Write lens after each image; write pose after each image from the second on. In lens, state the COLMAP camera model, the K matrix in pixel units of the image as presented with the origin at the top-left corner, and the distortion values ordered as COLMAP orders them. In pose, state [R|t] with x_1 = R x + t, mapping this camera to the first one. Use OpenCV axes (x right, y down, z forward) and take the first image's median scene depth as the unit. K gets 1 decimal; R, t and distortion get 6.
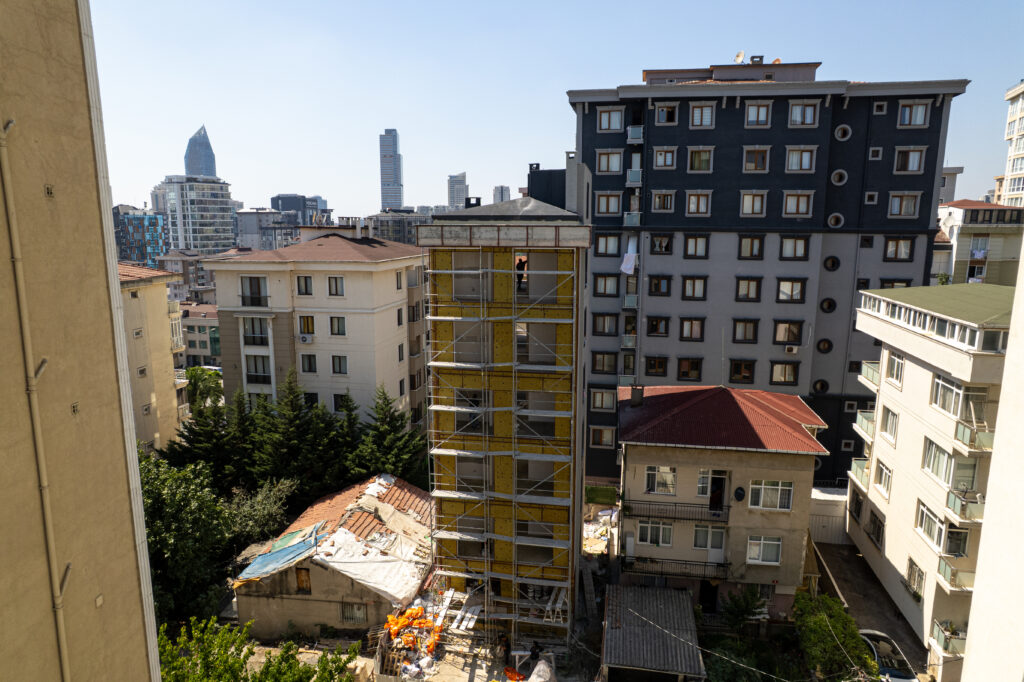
lens RADIAL K [[651.3, 0, 512.0], [0, 651.3, 341.0], [0, 0, 1]] dist [-0.050980, 0.000136]
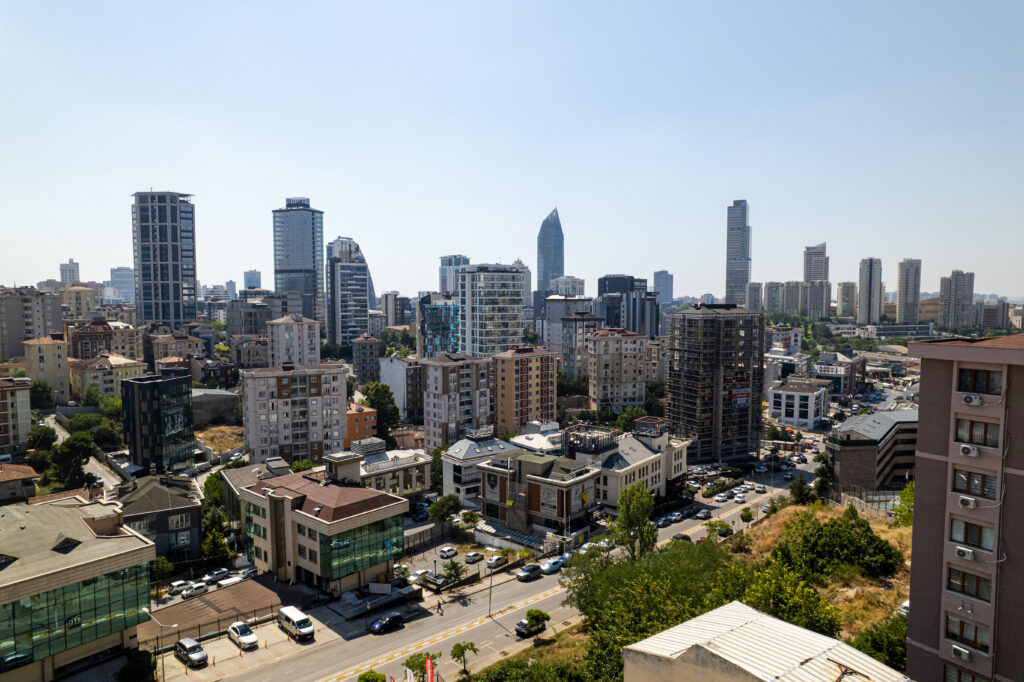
lens RADIAL K [[651.3, 0, 512.0], [0, 651.3, 341.0], [0, 0, 1]] dist [-0.050980, 0.000136]
pose [[0.865509, 0.030656, -0.499955, -0.000811], [-0.084537, 0.992747, -0.085475, -0.063093], [0.493709, 0.116244, 0.861823, 0.199924]]
